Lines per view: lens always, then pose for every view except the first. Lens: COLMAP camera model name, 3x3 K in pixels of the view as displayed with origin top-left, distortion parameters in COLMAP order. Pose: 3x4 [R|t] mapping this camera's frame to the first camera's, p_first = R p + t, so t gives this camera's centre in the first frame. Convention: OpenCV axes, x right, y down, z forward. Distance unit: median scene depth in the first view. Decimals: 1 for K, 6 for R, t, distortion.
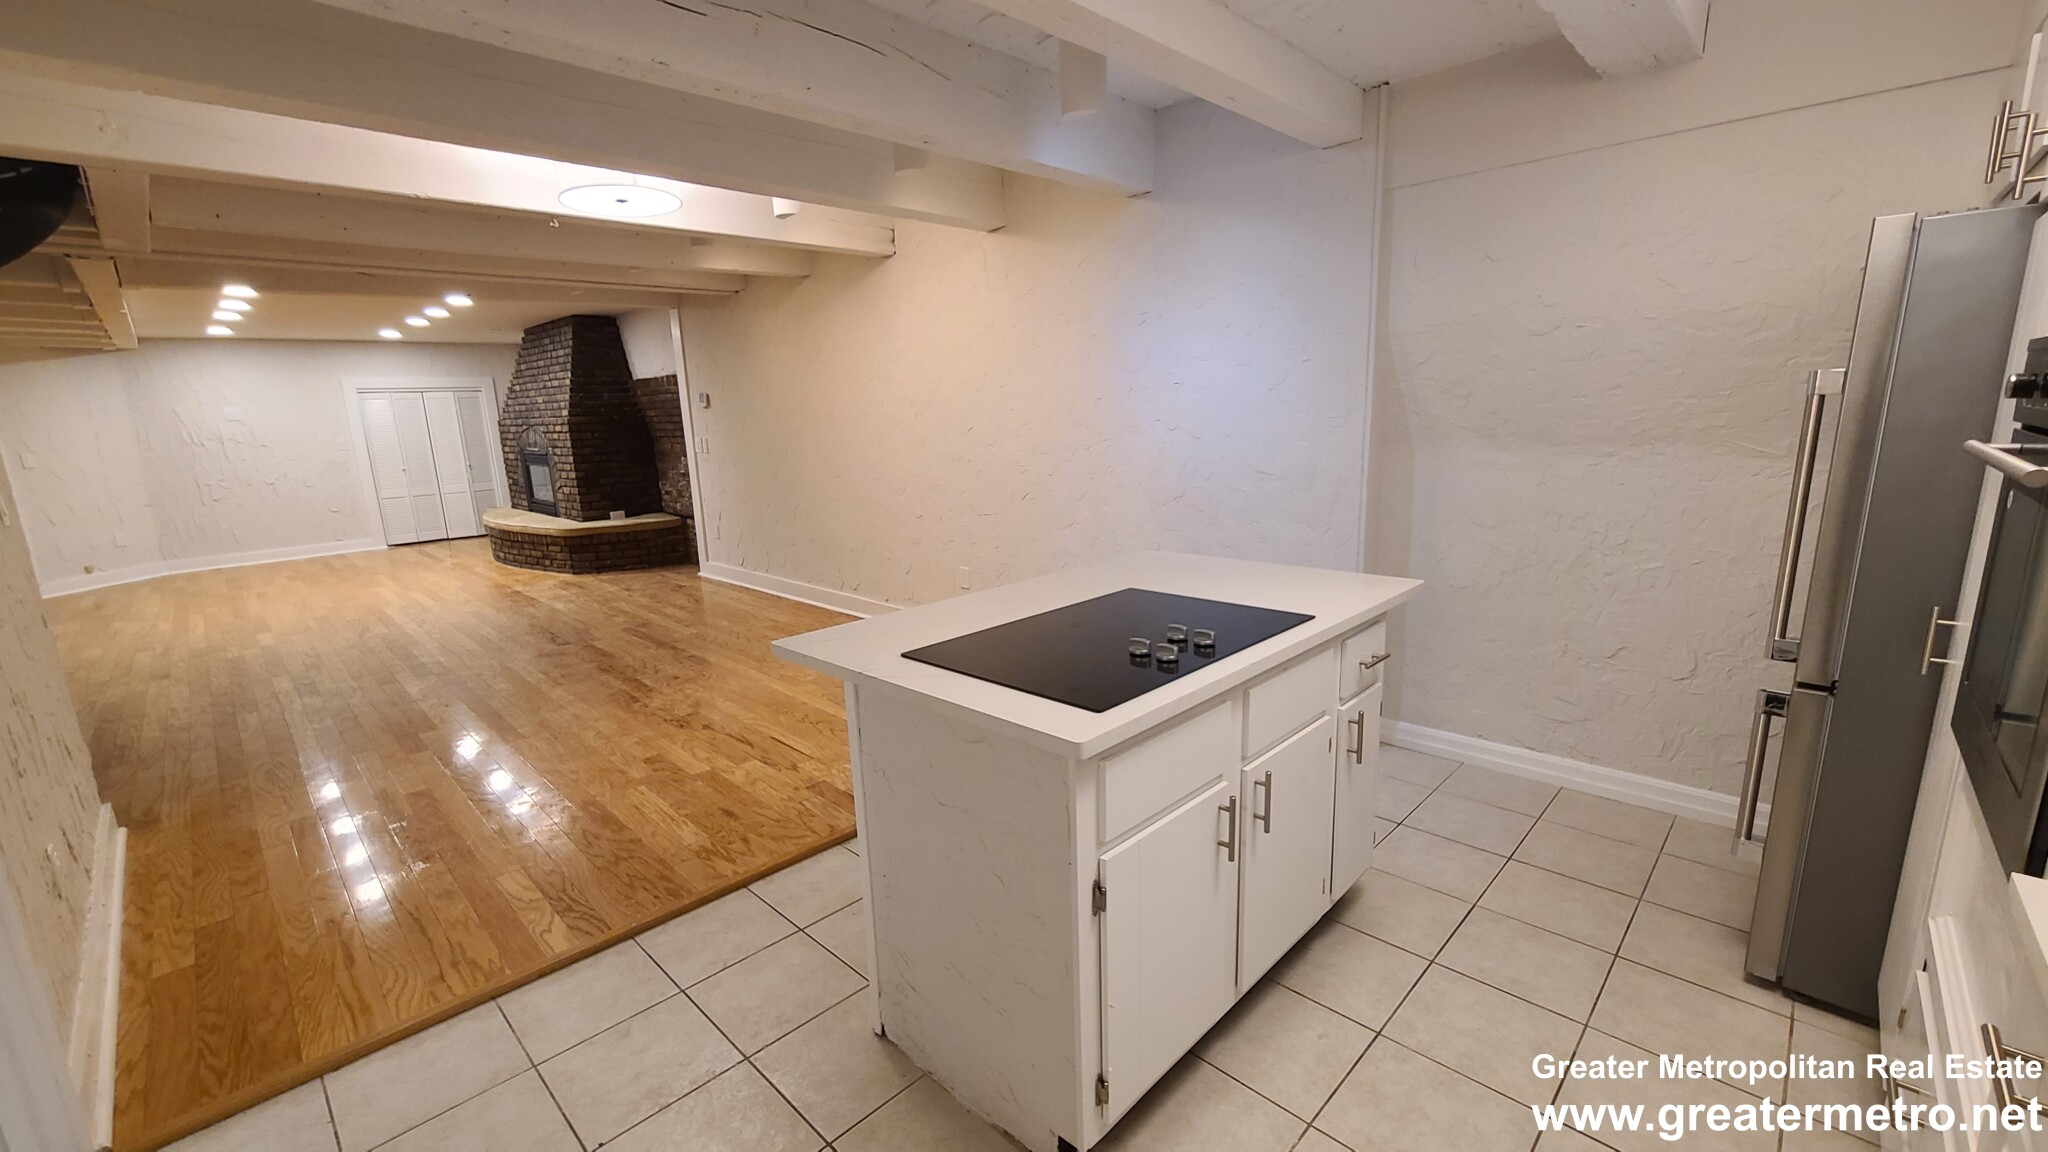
lens RADIAL K [[835.4, 0, 1037.5], [0, 835.4, 587.1], [0, 0, 1]] dist [-0.003346, -0.000484]
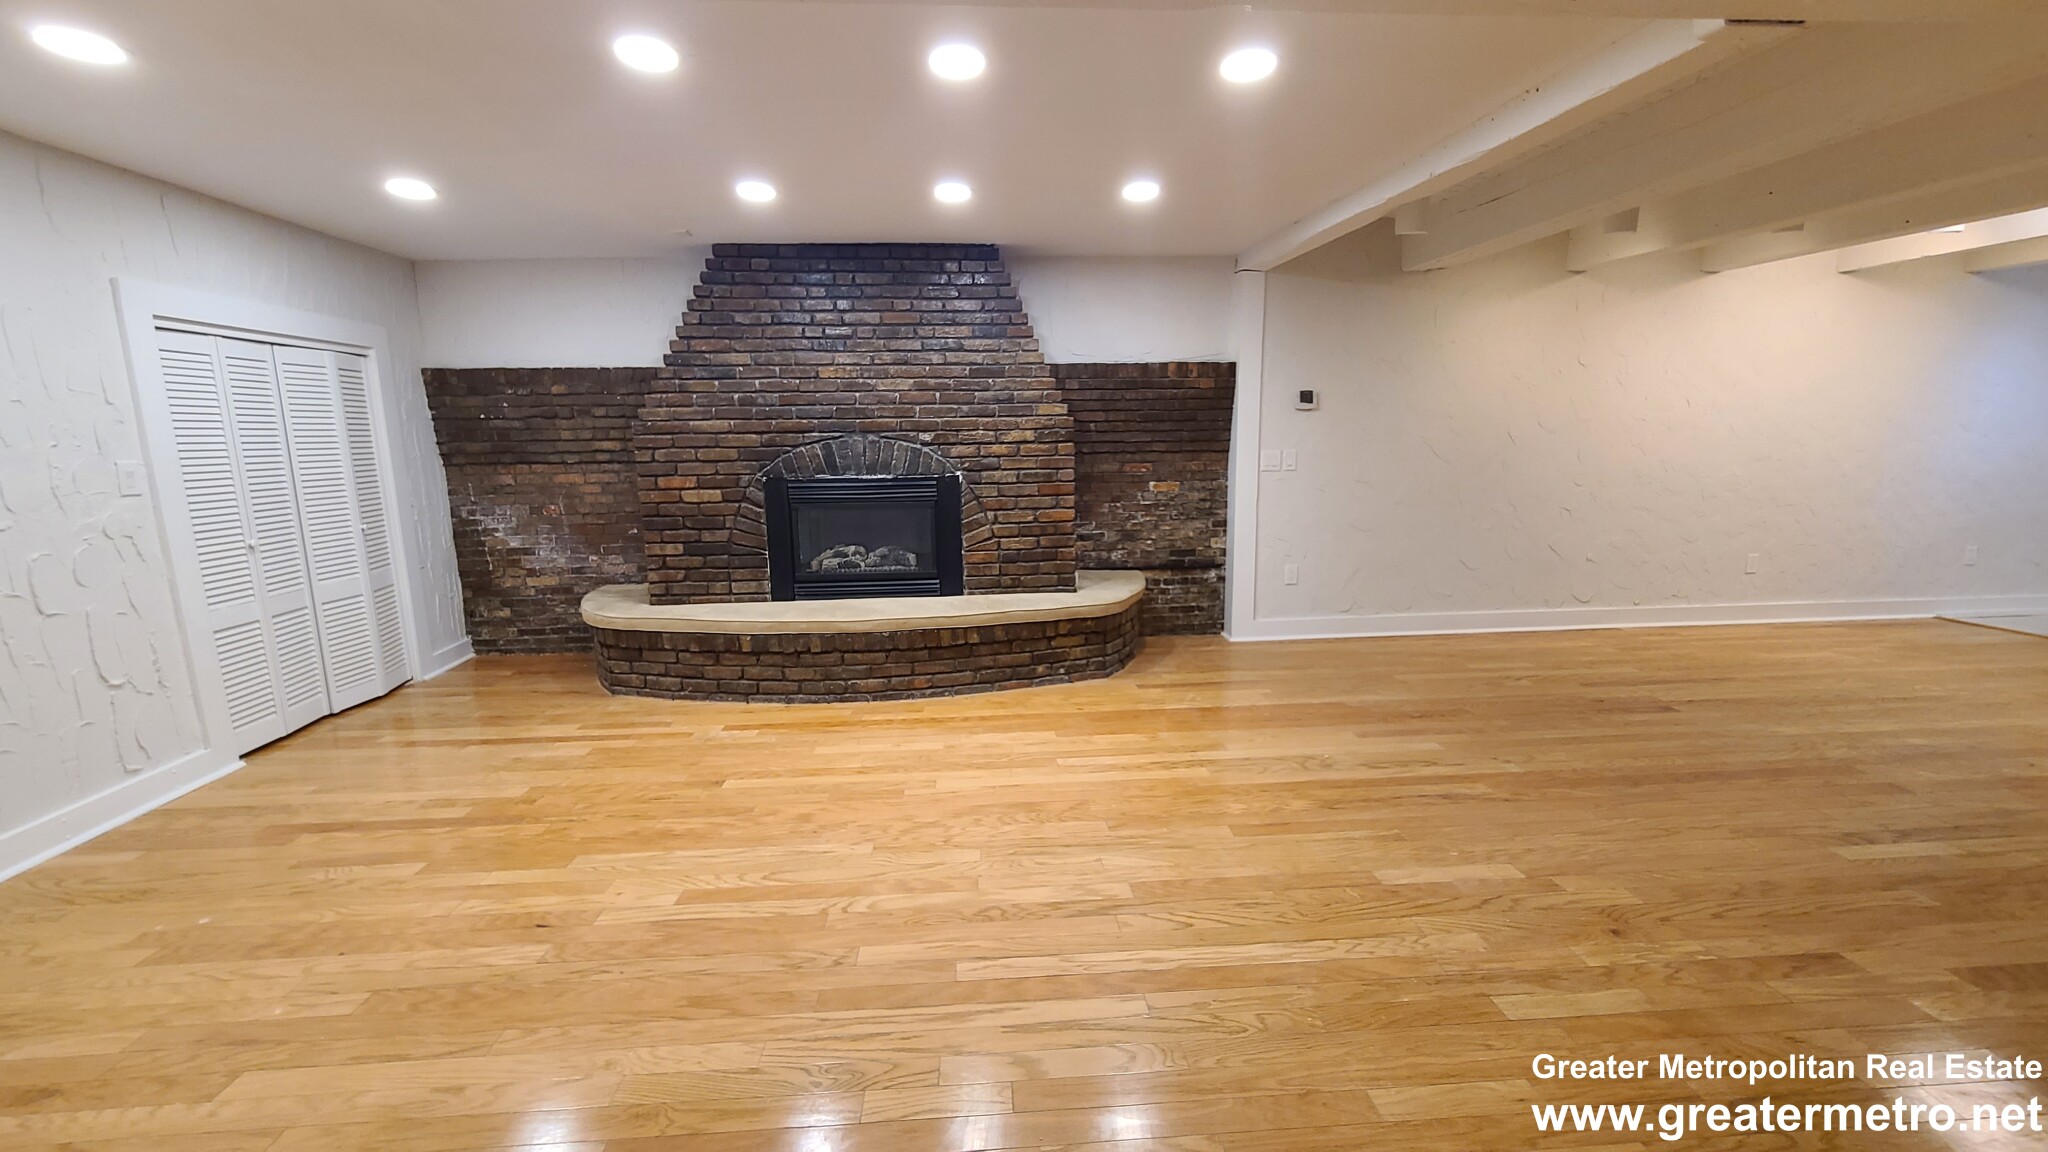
lens RADIAL K [[835.4, 0, 1037.5], [0, 835.4, 587.1], [0, 0, 1]] dist [-0.003346, -0.000484]
pose [[0.654219, -0.110707, 0.748158, -1.002827], [0.153504, 0.988075, 0.011978, -0.091636], [-0.740563, 0.107009, 0.663412, 0.616789]]
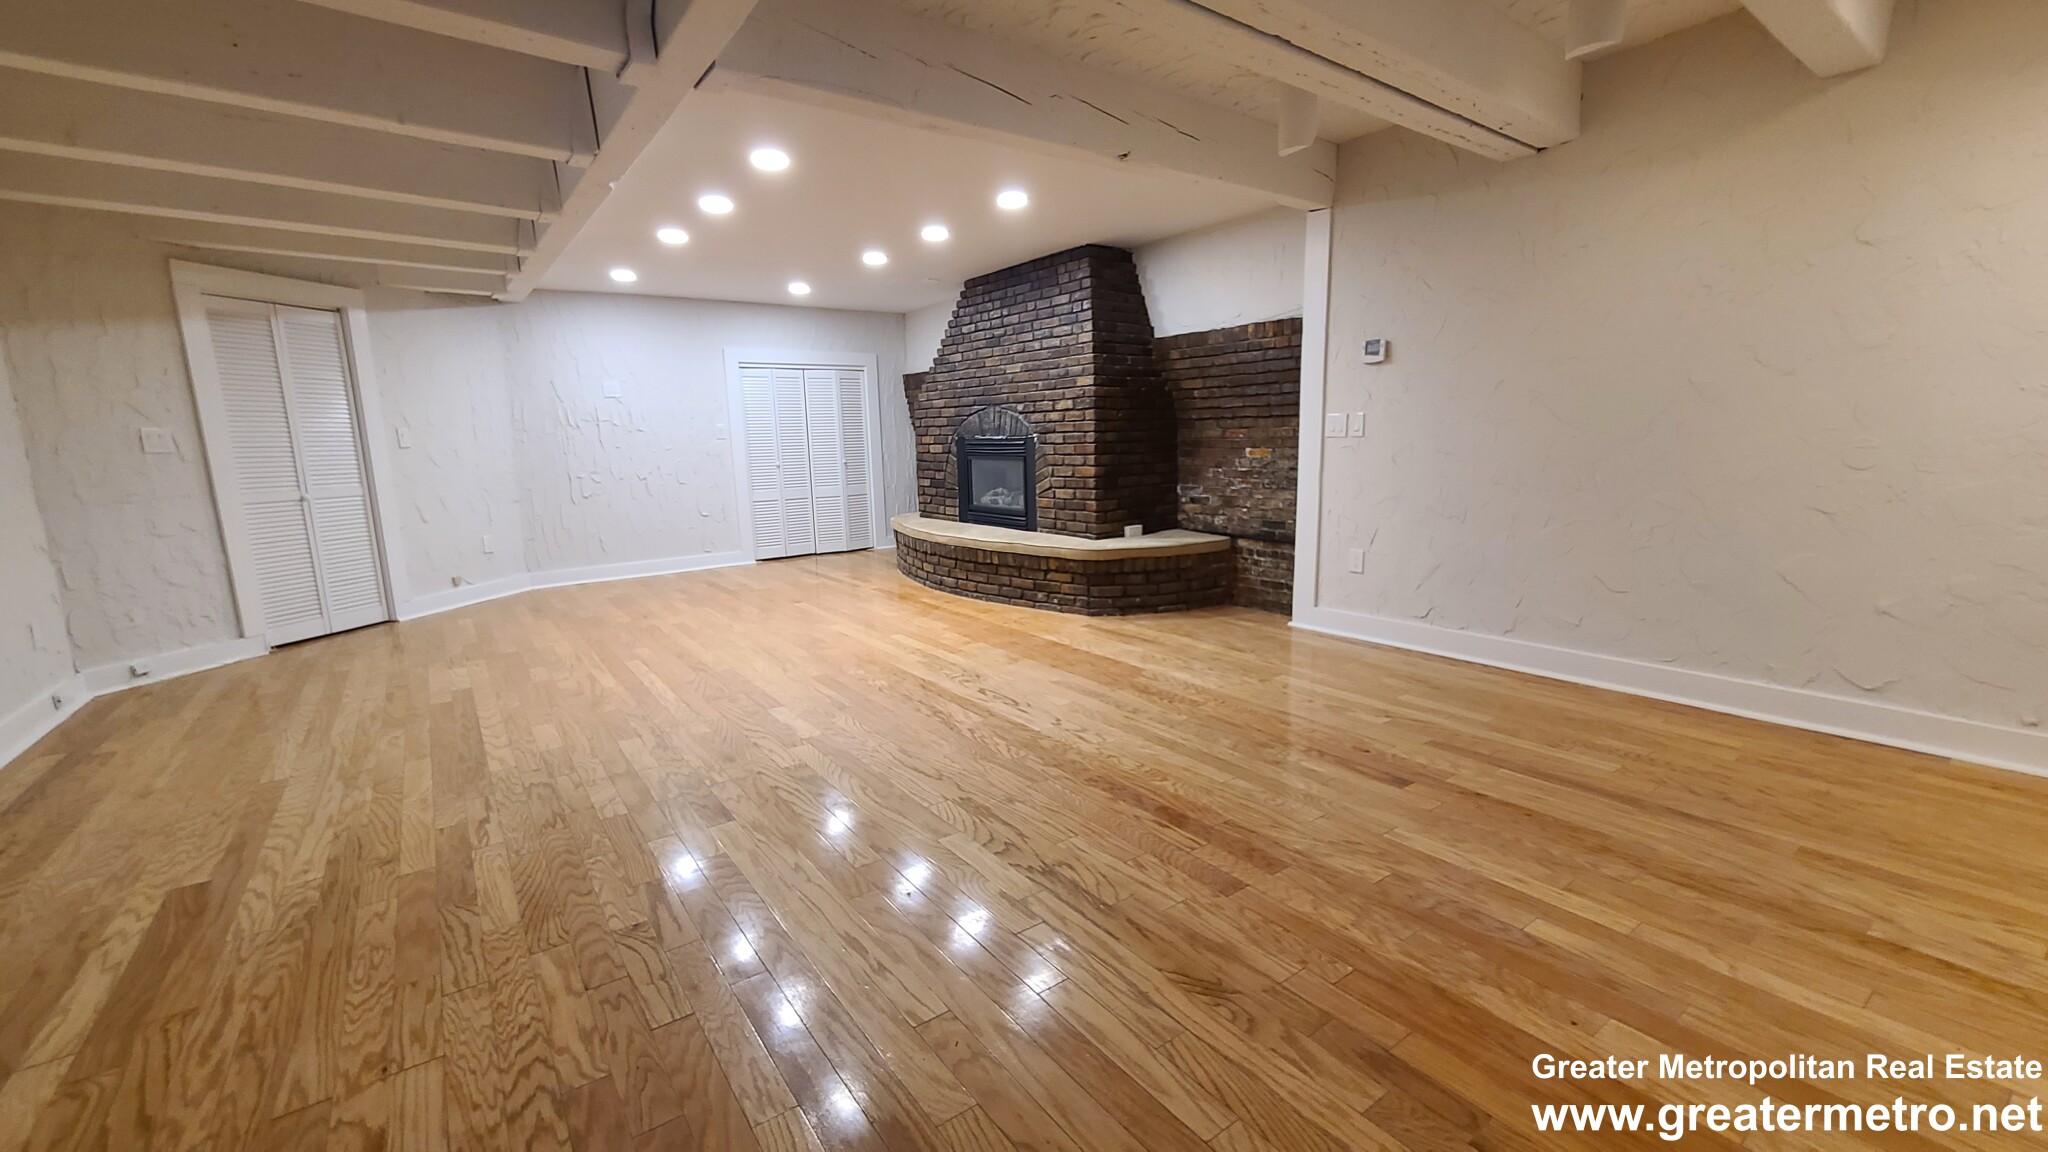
lens RADIAL K [[835.4, 0, 1037.5], [0, 835.4, 587.1], [0, 0, 1]] dist [-0.003346, -0.000484]
pose [[0.987815, 0.038864, -0.150700, -0.483606], [-0.043127, 0.998754, -0.025124, -0.019372], [0.149536, 0.031317, 0.988260, 0.310870]]
